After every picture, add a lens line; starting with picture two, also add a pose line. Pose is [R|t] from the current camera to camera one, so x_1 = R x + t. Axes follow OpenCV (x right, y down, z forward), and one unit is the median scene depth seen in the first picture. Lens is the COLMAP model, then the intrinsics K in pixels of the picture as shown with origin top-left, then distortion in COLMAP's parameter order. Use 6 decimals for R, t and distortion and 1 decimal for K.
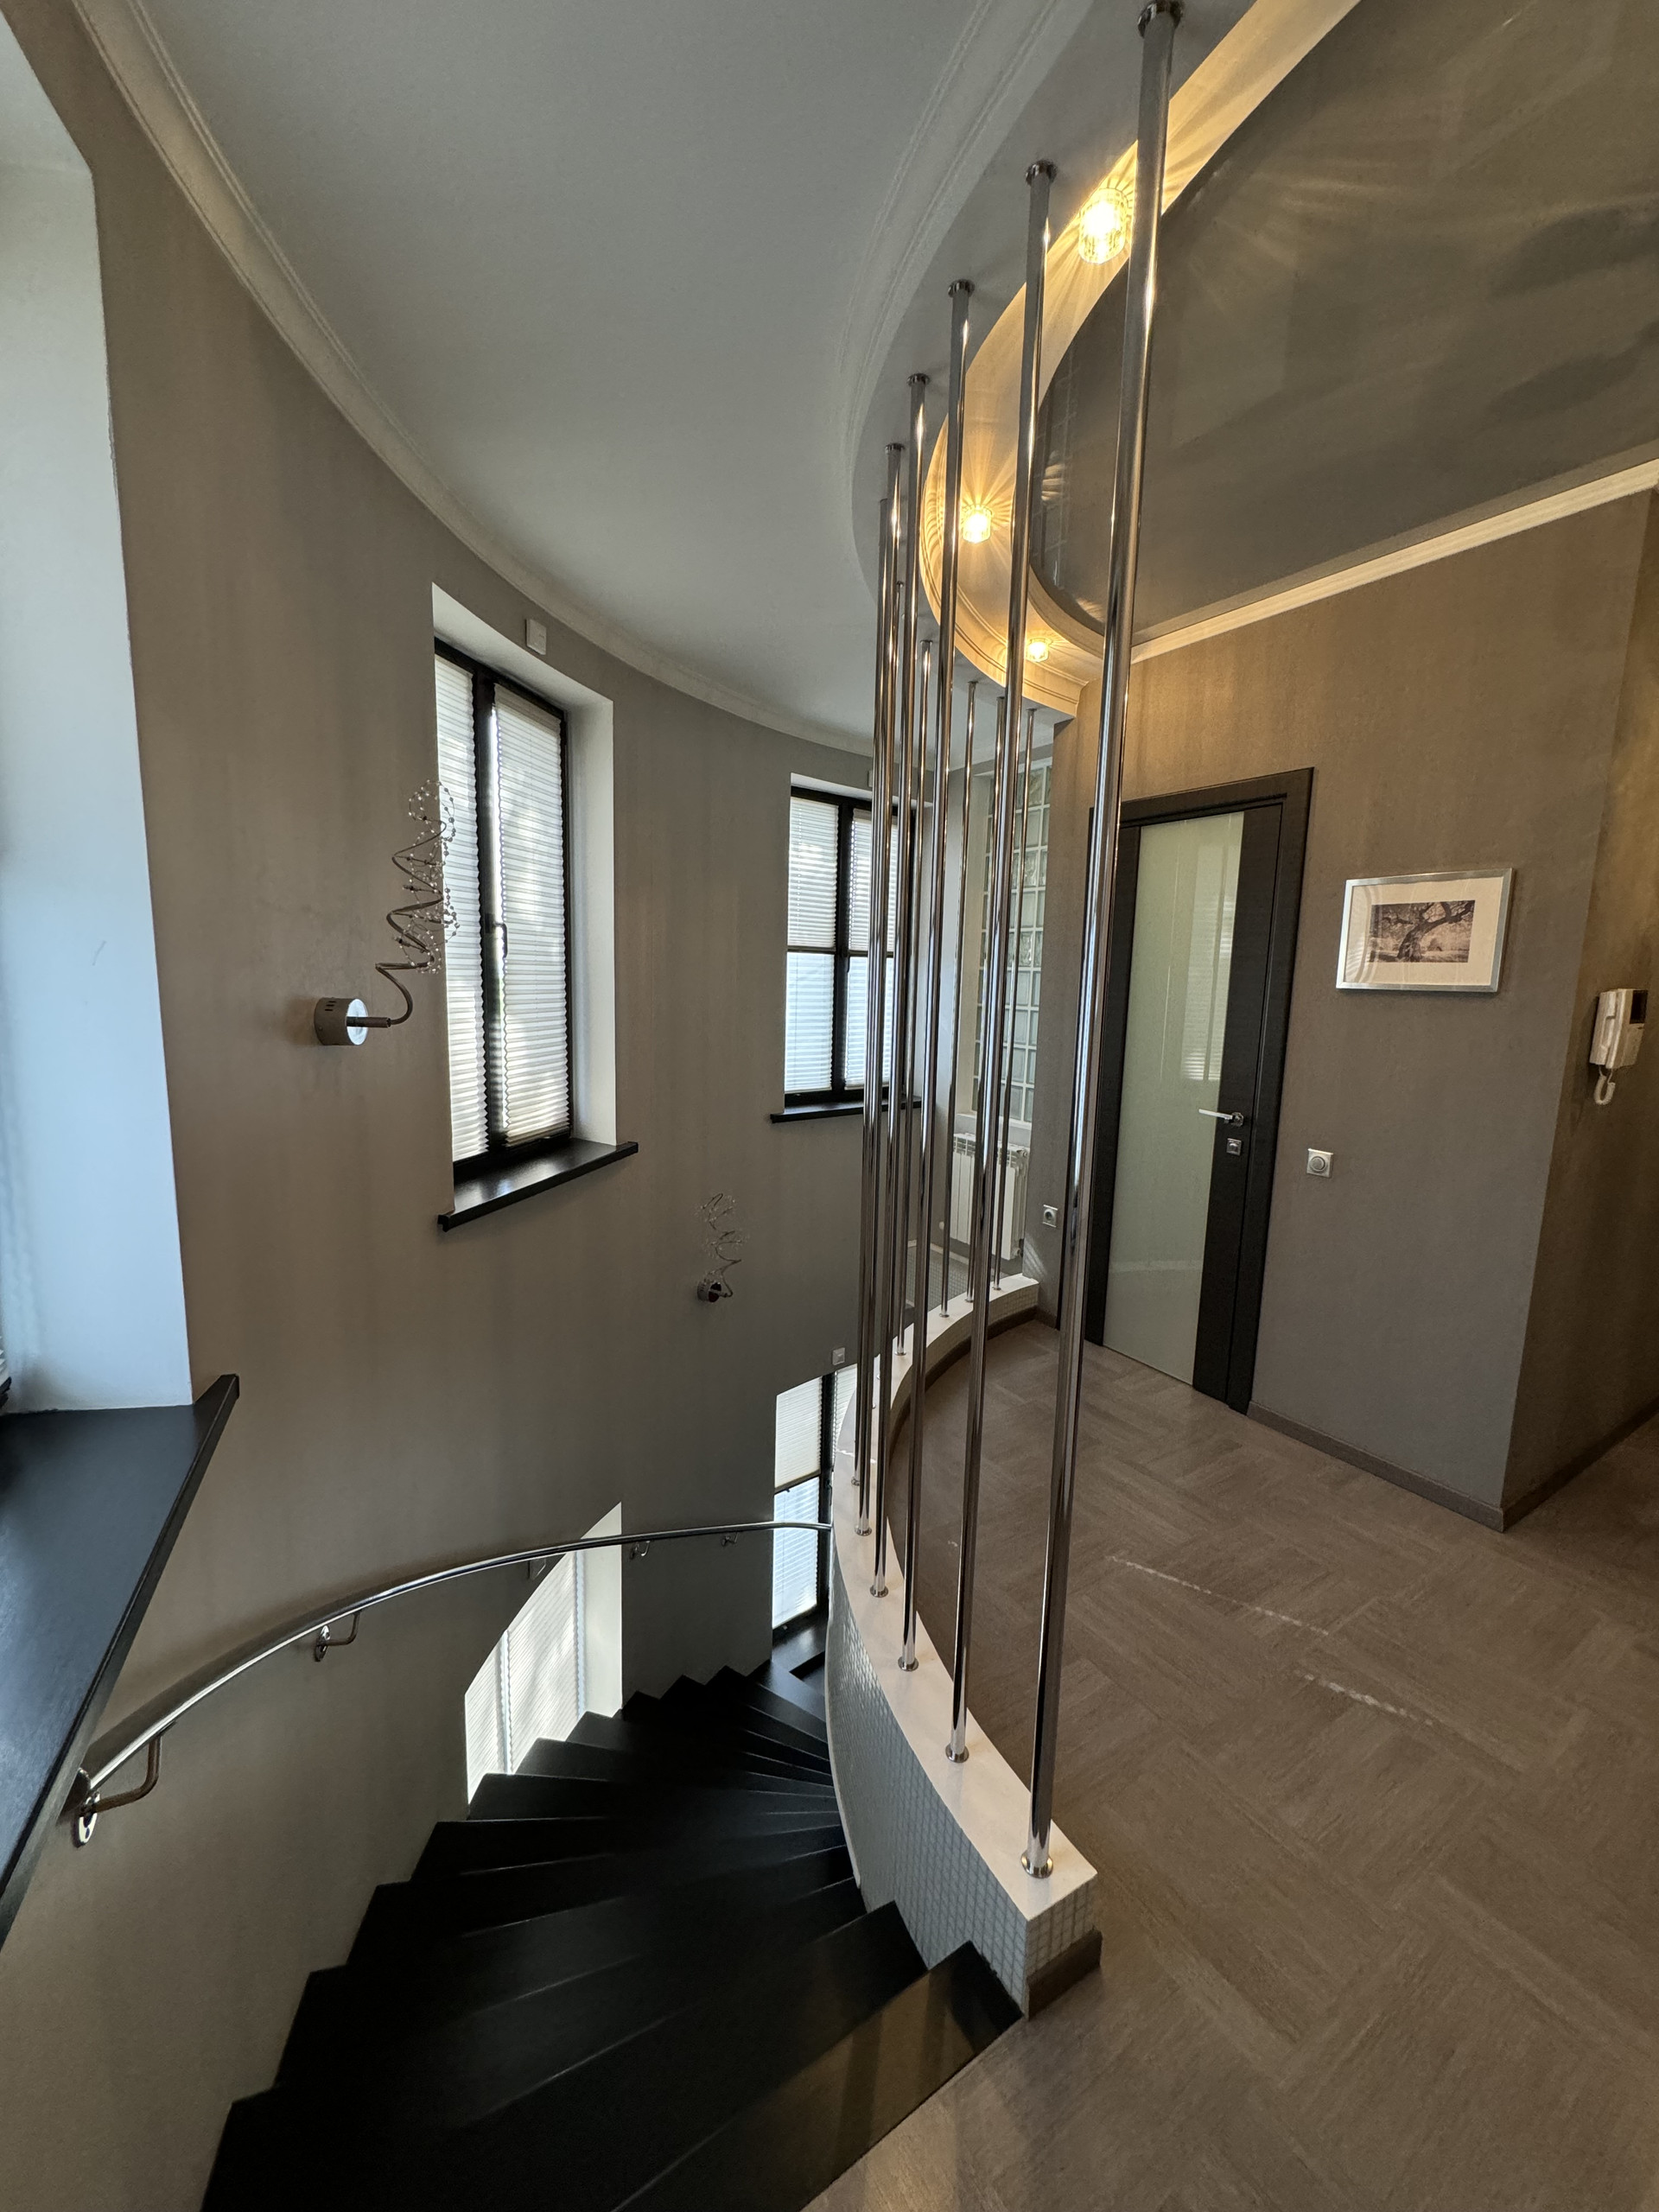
lens RADIAL K [[884.2, 0, 828.9], [0, 884.2, 1105.7], [0, 0, 1]] dist [0.009281, 0.000530]
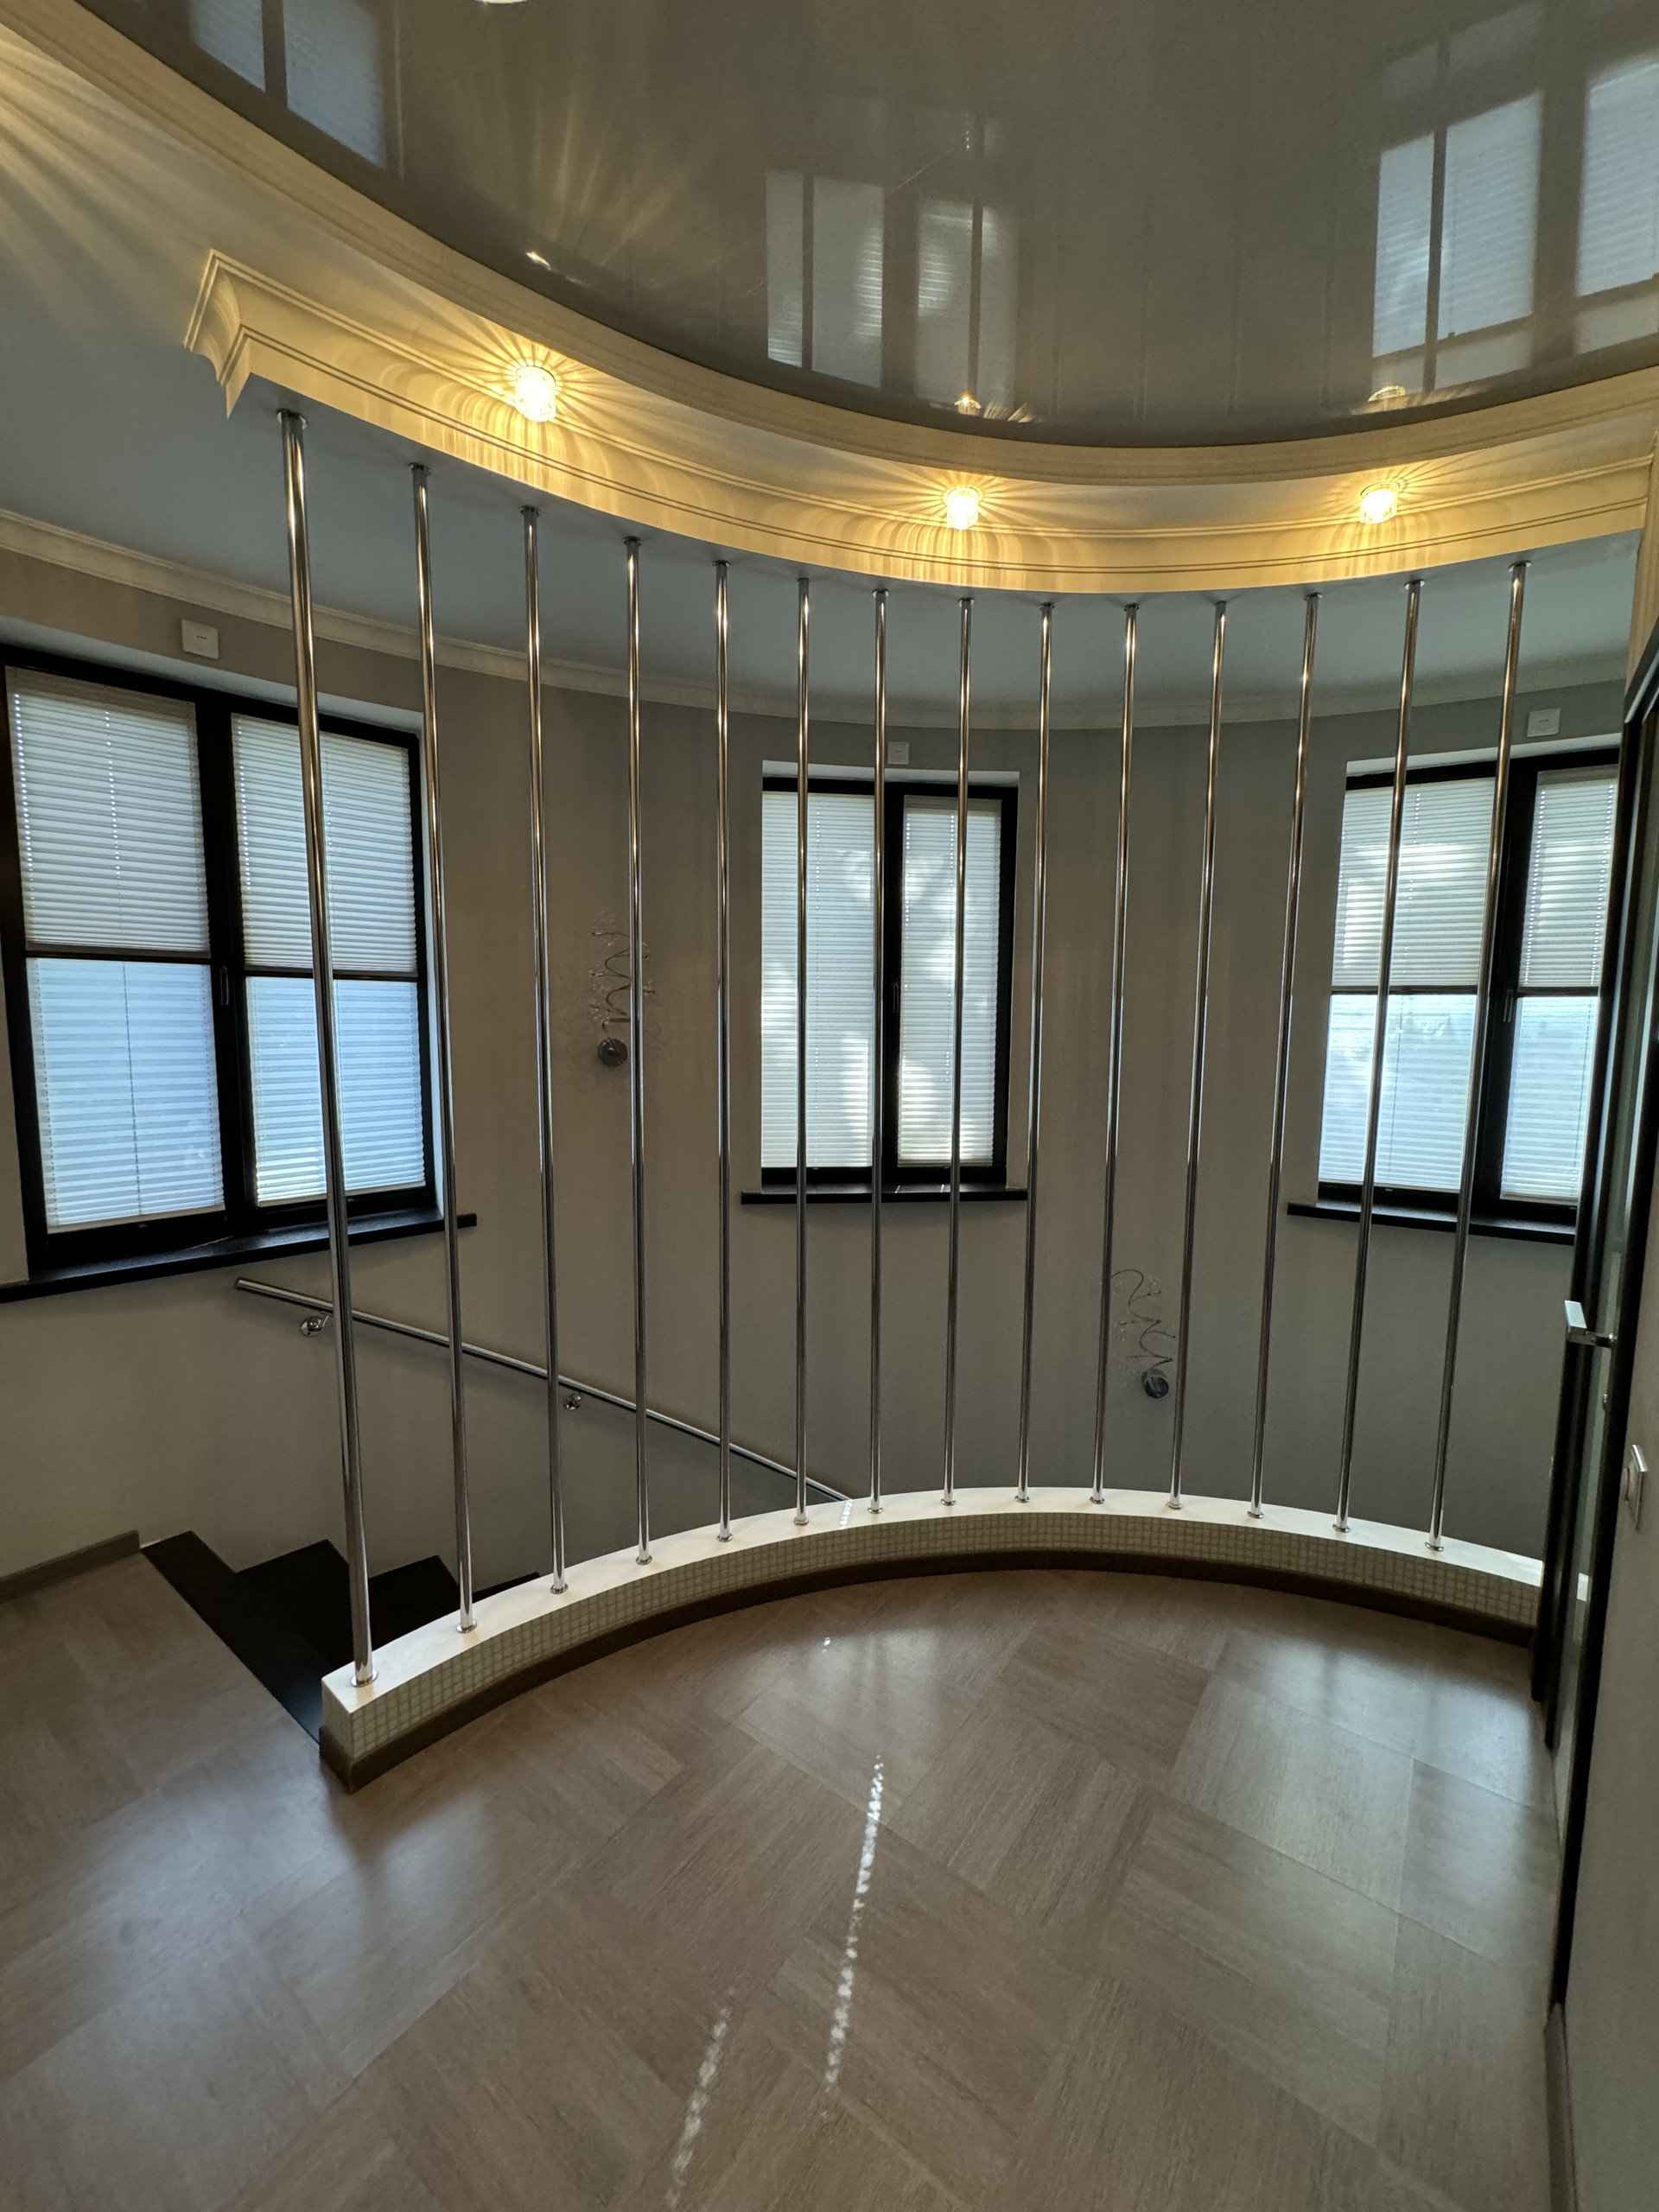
lens RADIAL K [[884.2, 0, 817.2], [0, 884.2, 1105.9], [0, 0, 1]] dist [0.009281, 0.000530]
pose [[0.340215, 0.068526, -0.937848, 1.422321], [-0.138558, 0.990108, 0.022081, -0.096804], [0.930084, 0.122434, 0.346344, 0.925233]]
